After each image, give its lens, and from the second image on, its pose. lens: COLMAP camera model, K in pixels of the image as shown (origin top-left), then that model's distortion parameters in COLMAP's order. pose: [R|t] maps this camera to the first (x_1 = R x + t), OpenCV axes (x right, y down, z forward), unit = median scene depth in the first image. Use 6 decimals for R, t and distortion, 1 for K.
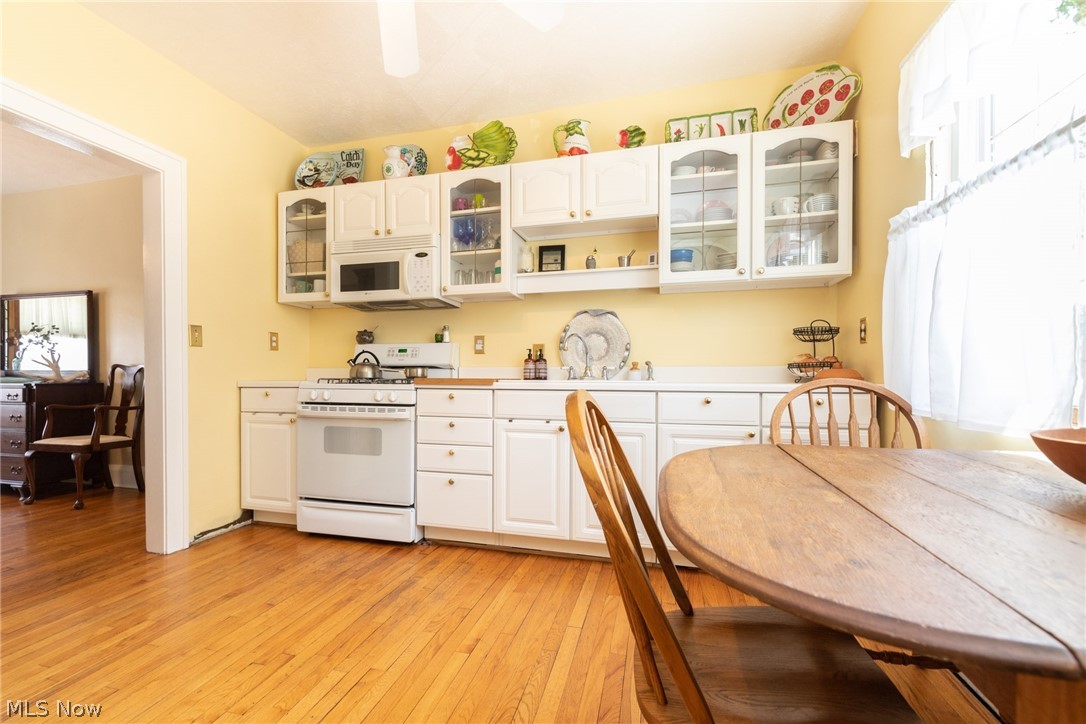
lens RADIAL K [[477.8, 0, 529.0], [0, 477.8, 379.0], [0, 0, 1]] dist [0.002362, 0.000356]
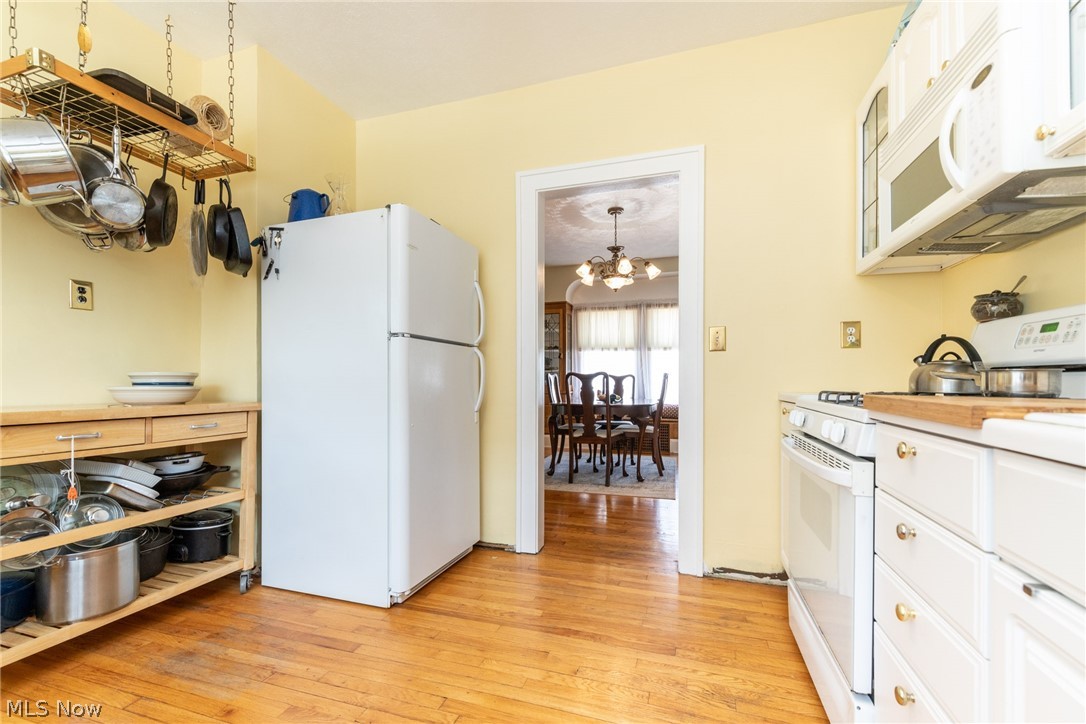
lens RADIAL K [[477.8, 0, 529.0], [0, 477.8, 379.0], [0, 0, 1]] dist [0.002362, 0.000356]
pose [[-0.051196, -0.001824, -0.998687, 0.183608], [-0.012847, 0.999917, -0.001168, -0.011257], [0.998606, 0.012770, -0.051215, 0.673489]]
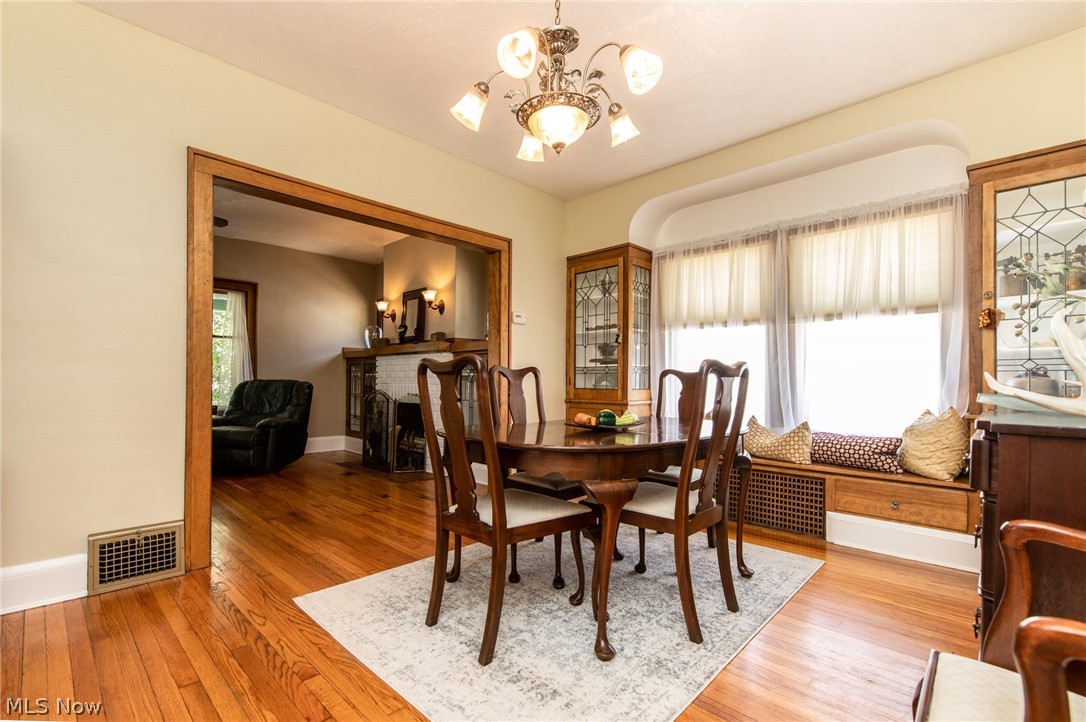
lens RADIAL K [[477.8, 0, 529.0], [0, 477.8, 378.0], [0, 0, 1]] dist [0.002362, 0.000356]
pose [[-0.489704, -0.007957, -0.871852, -0.228977], [-0.020173, 0.999794, 0.002206, -0.012533], [0.871655, 0.018668, -0.489764, 0.864859]]
